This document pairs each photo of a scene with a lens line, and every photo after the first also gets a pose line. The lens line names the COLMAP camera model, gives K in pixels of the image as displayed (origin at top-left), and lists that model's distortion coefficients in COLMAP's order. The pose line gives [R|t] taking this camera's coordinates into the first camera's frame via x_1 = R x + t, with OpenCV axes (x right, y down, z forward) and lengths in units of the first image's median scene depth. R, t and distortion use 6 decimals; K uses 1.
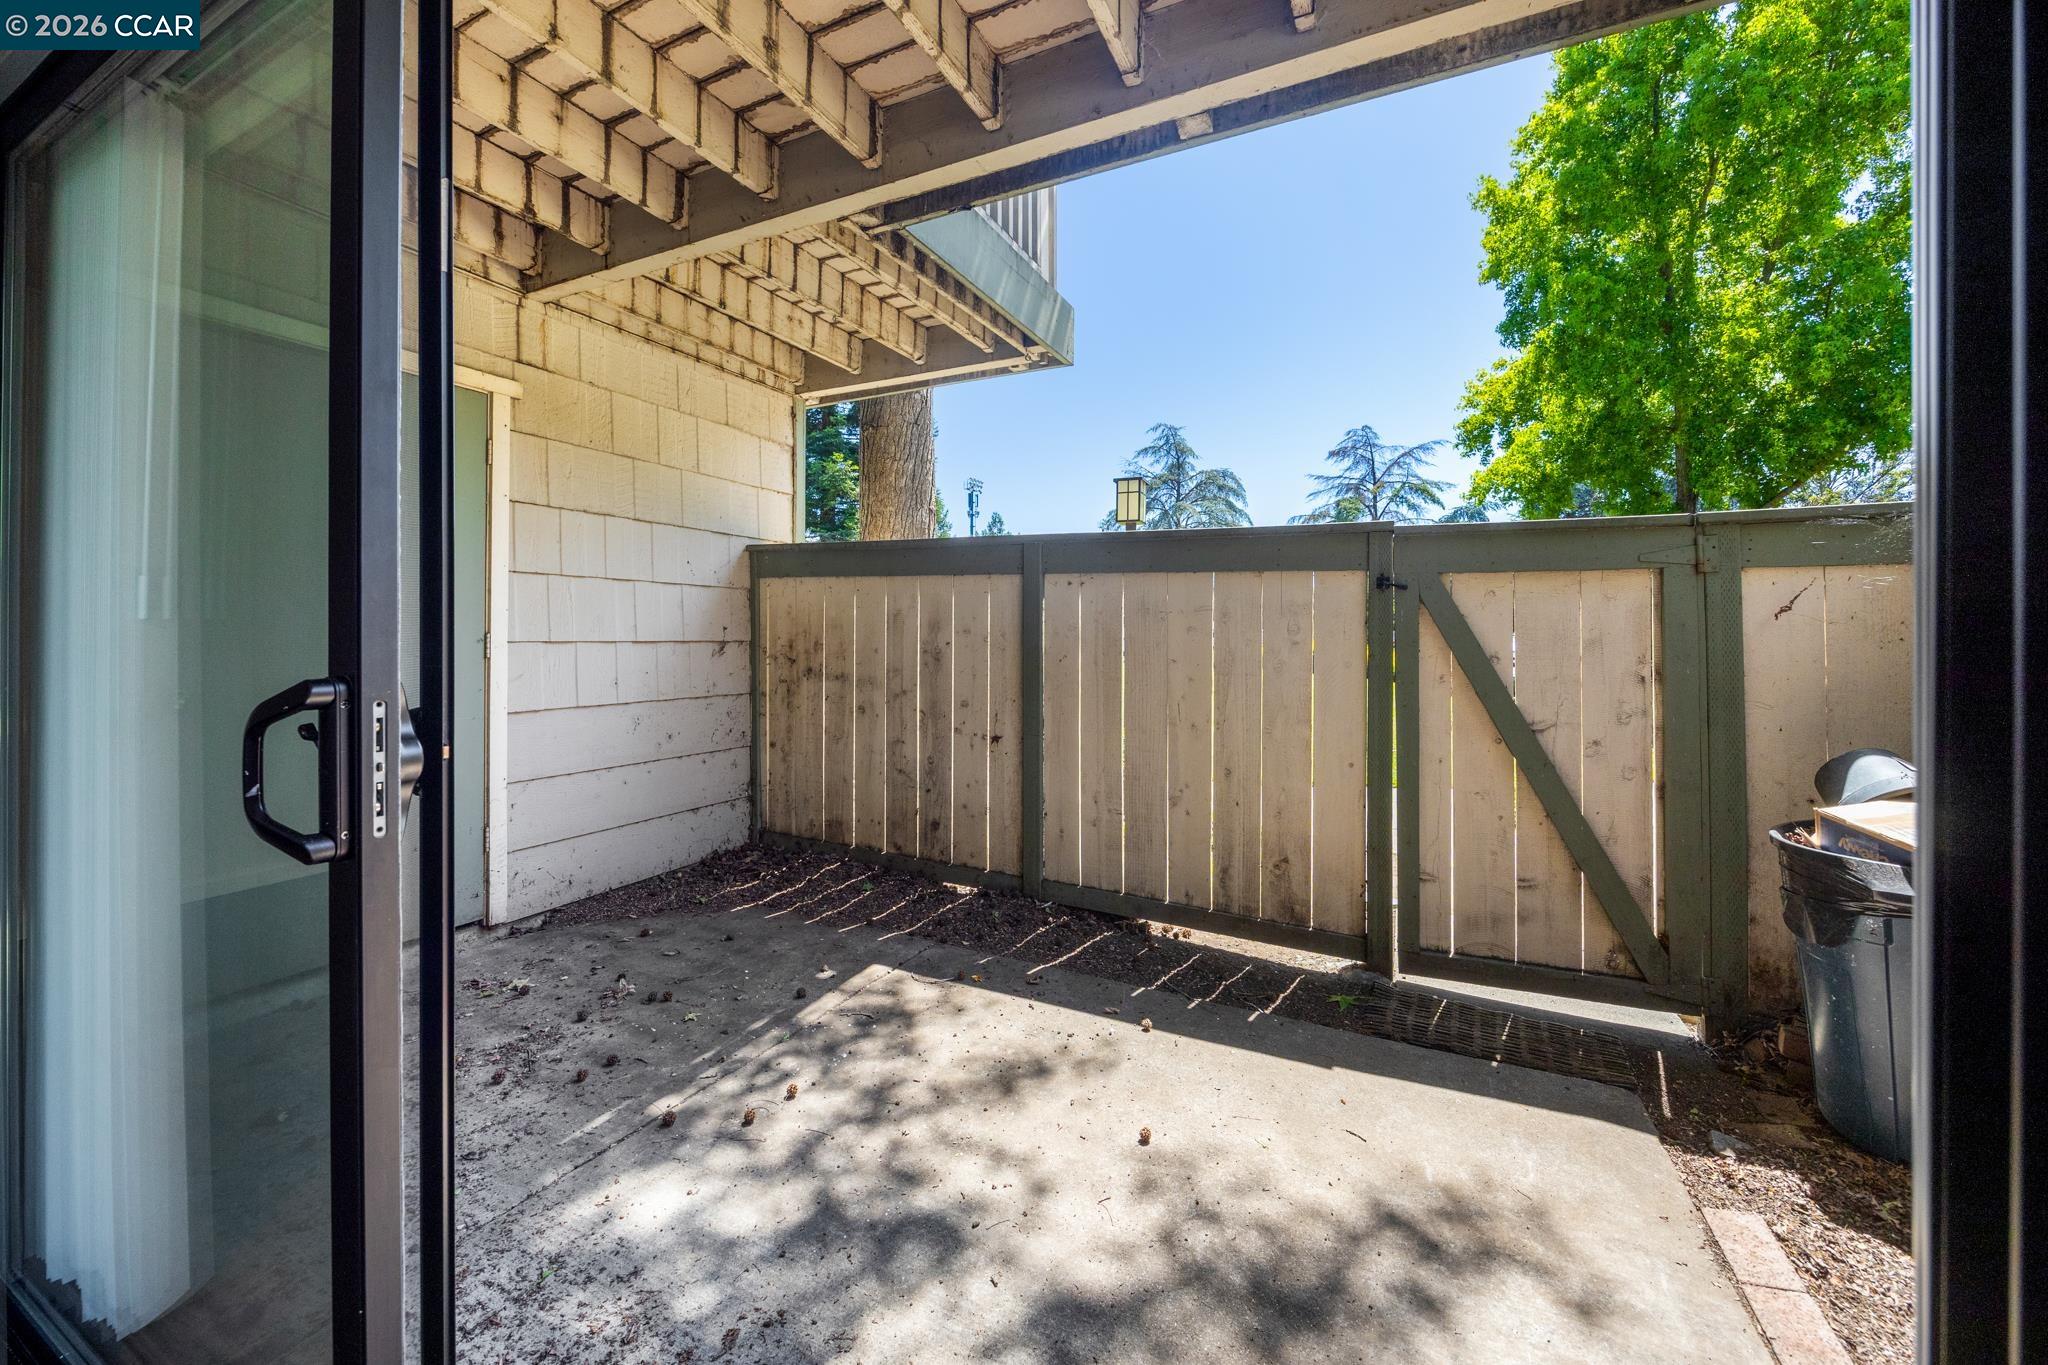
lens RADIAL K [[782.6, 0, 1021.9], [0, 782.6, 639.1], [0, 0, 1]] dist [-0.001696, 0.000010]
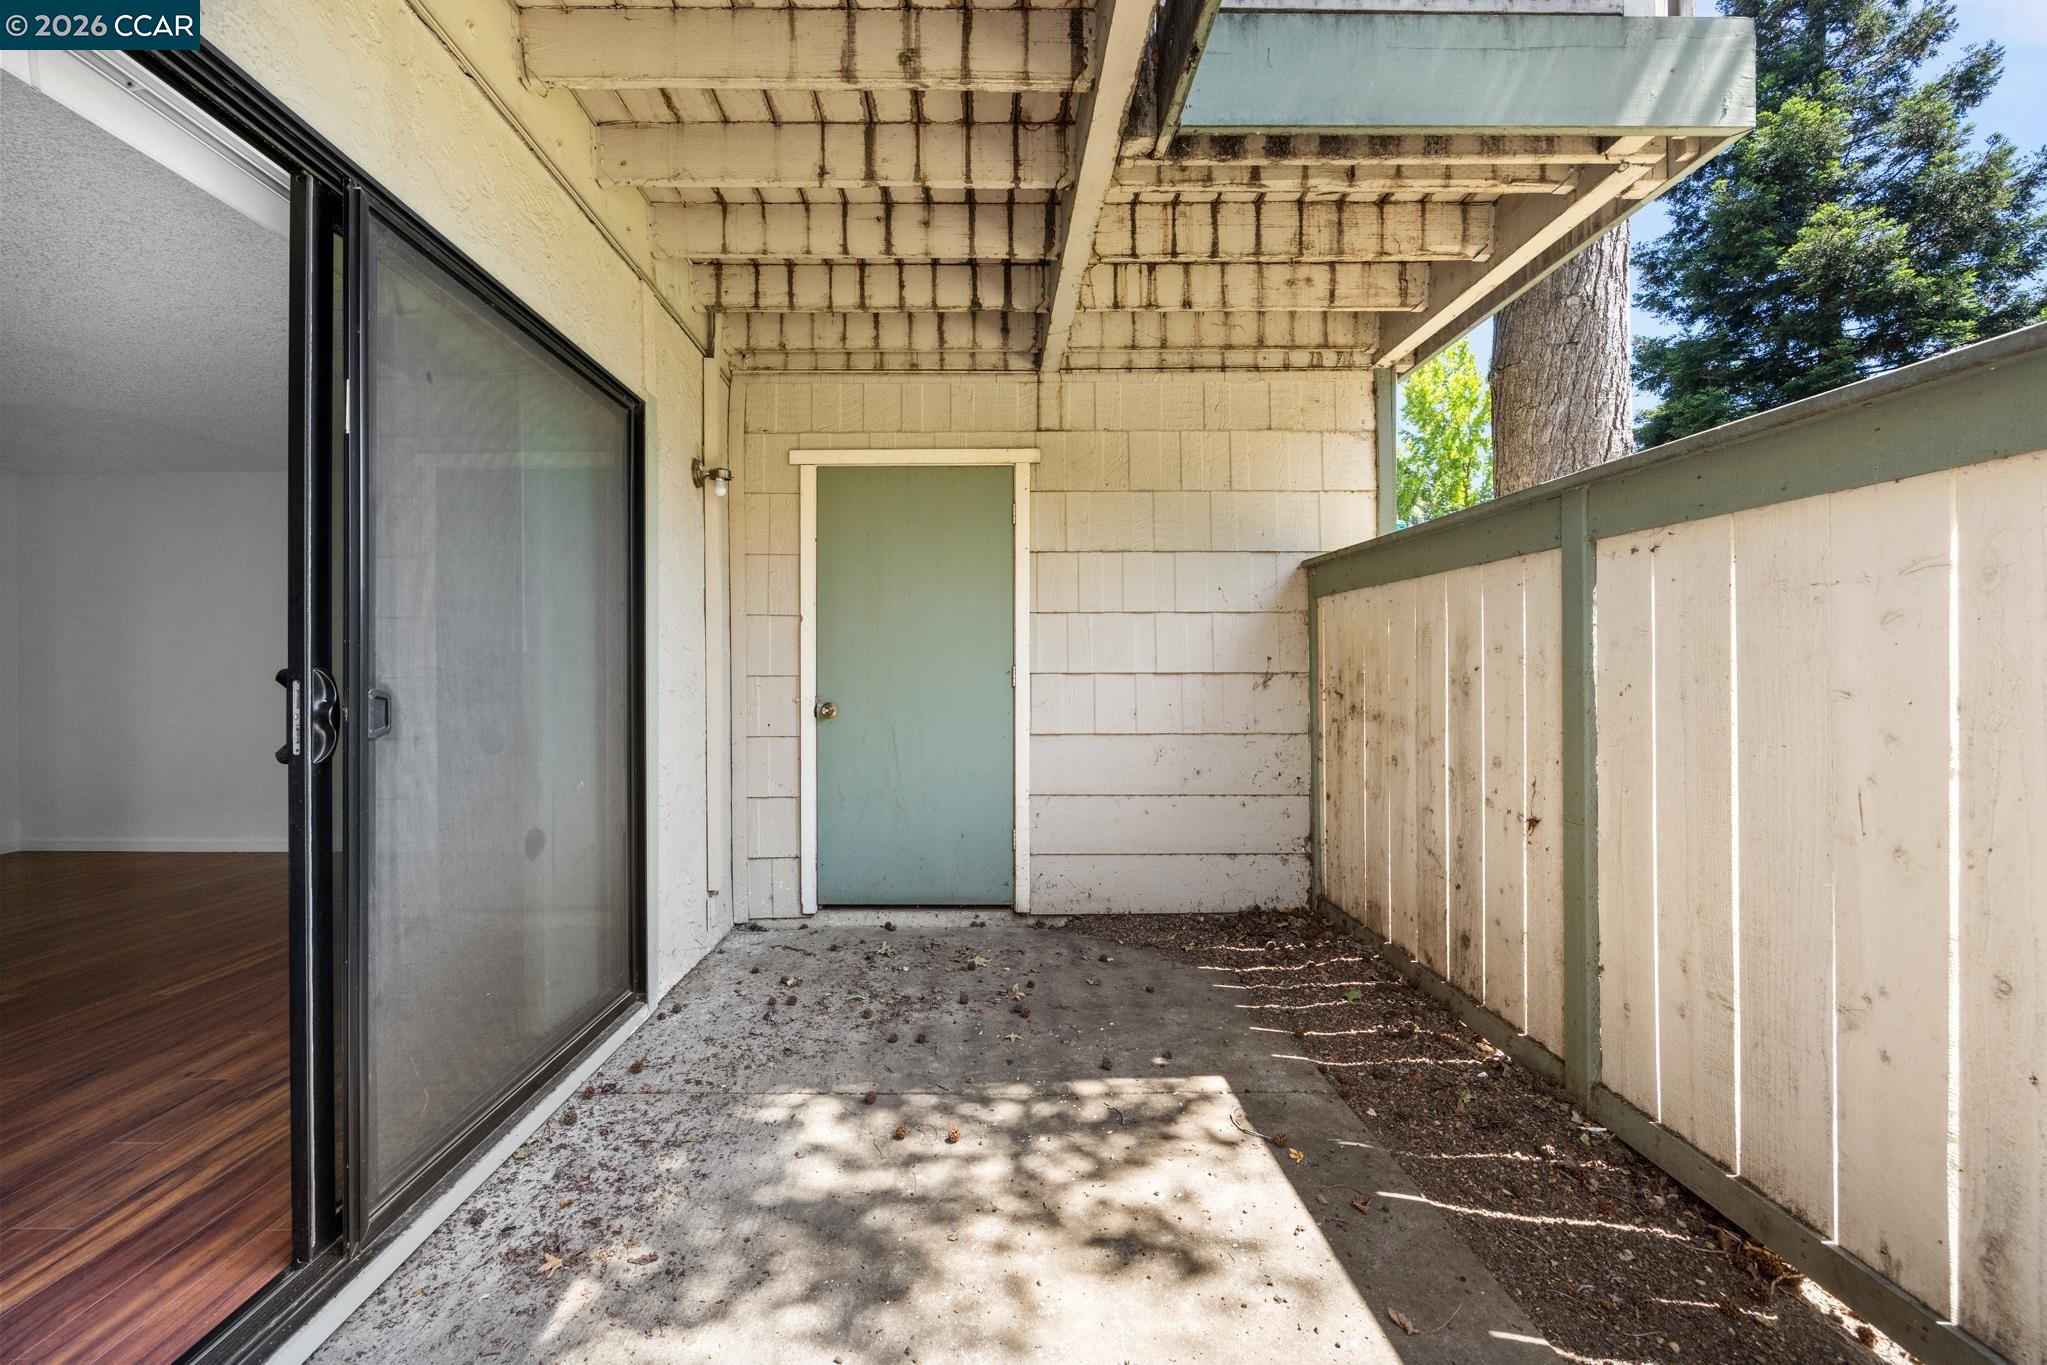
lens RADIAL K [[820.4, 0, 997.7], [0, 820.4, 682.2], [0, 0, 1]] dist [-0.001535, 0.000504]
pose [[0.455030, -0.006860, -0.890450, 0.350919], [0.002799, 0.999976, -0.006274, 0.020917], [0.890472, 0.000362, 0.455039, 0.340805]]
